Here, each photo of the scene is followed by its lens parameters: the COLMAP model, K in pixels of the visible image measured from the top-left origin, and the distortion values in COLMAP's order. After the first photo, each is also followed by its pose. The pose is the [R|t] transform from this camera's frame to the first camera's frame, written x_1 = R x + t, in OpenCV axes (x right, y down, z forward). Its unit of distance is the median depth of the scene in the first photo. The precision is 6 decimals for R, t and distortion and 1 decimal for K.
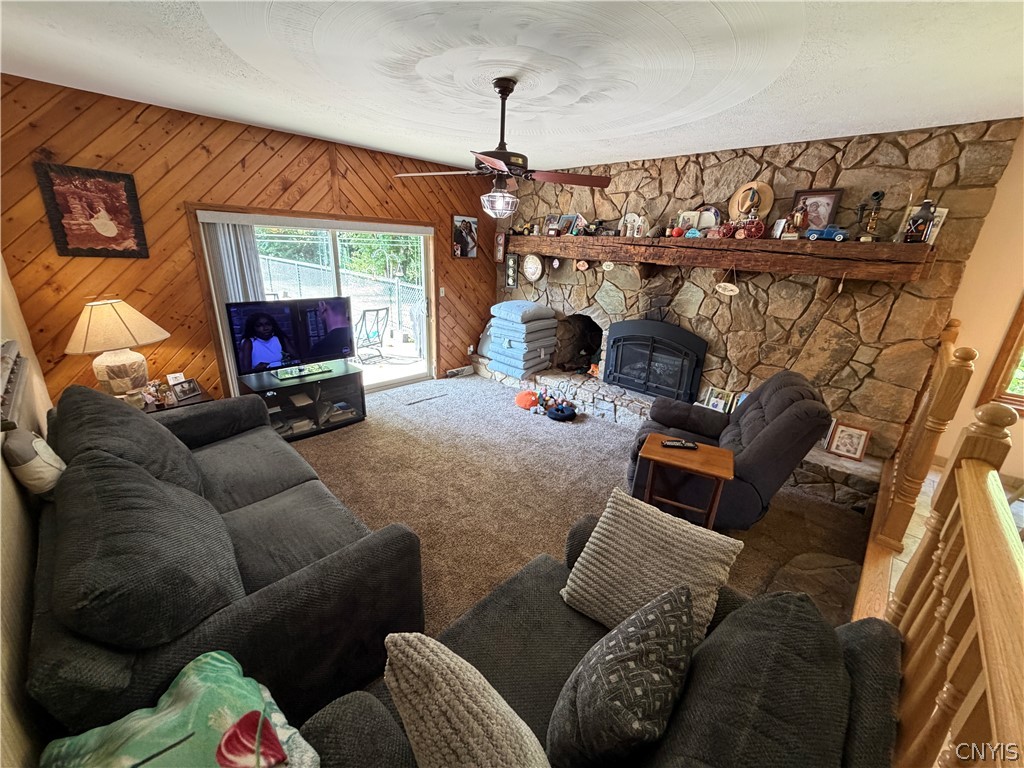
lens RADIAL K [[409.2, 0, 505.5], [0, 409.2, 385.1], [0, 0, 1]] dist [-0.001527, -0.000226]
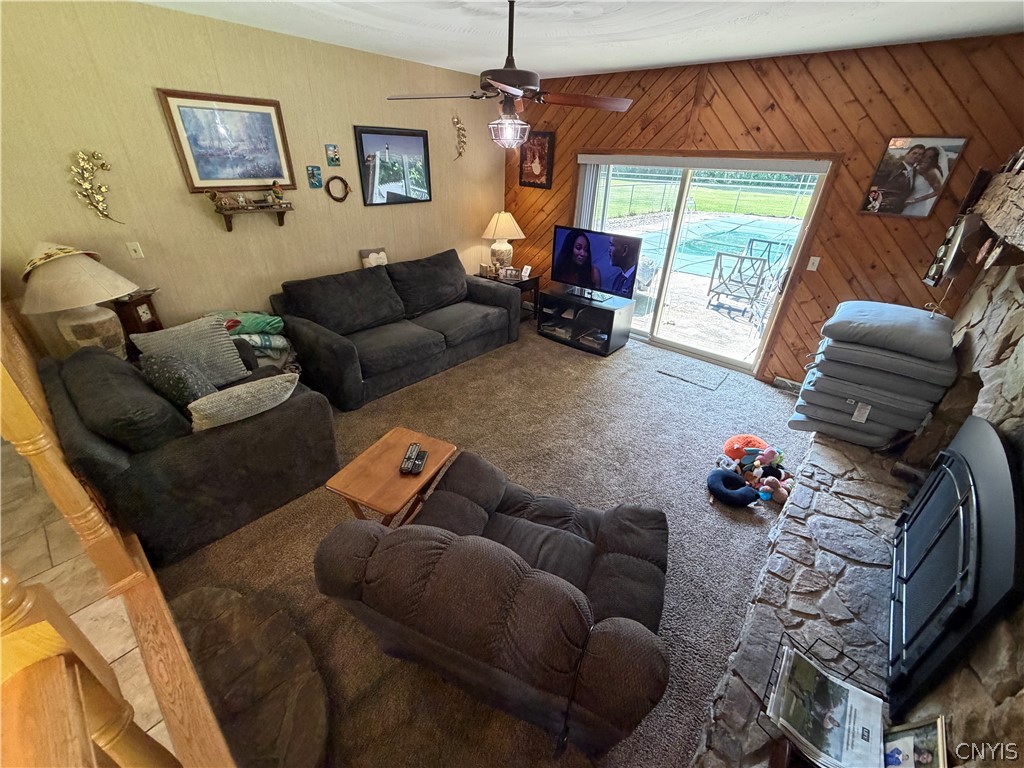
lens RADIAL K [[409.2, 0, 510.7], [0, 409.2, 385.6], [0, 0, 1]] dist [-0.001527, -0.000226]
pose [[0.062877, 0.453698, -0.888935, 0.693062], [-0.347904, 0.844791, 0.406559, -0.222984], [0.935419, 0.283700, 0.210961, 0.636834]]
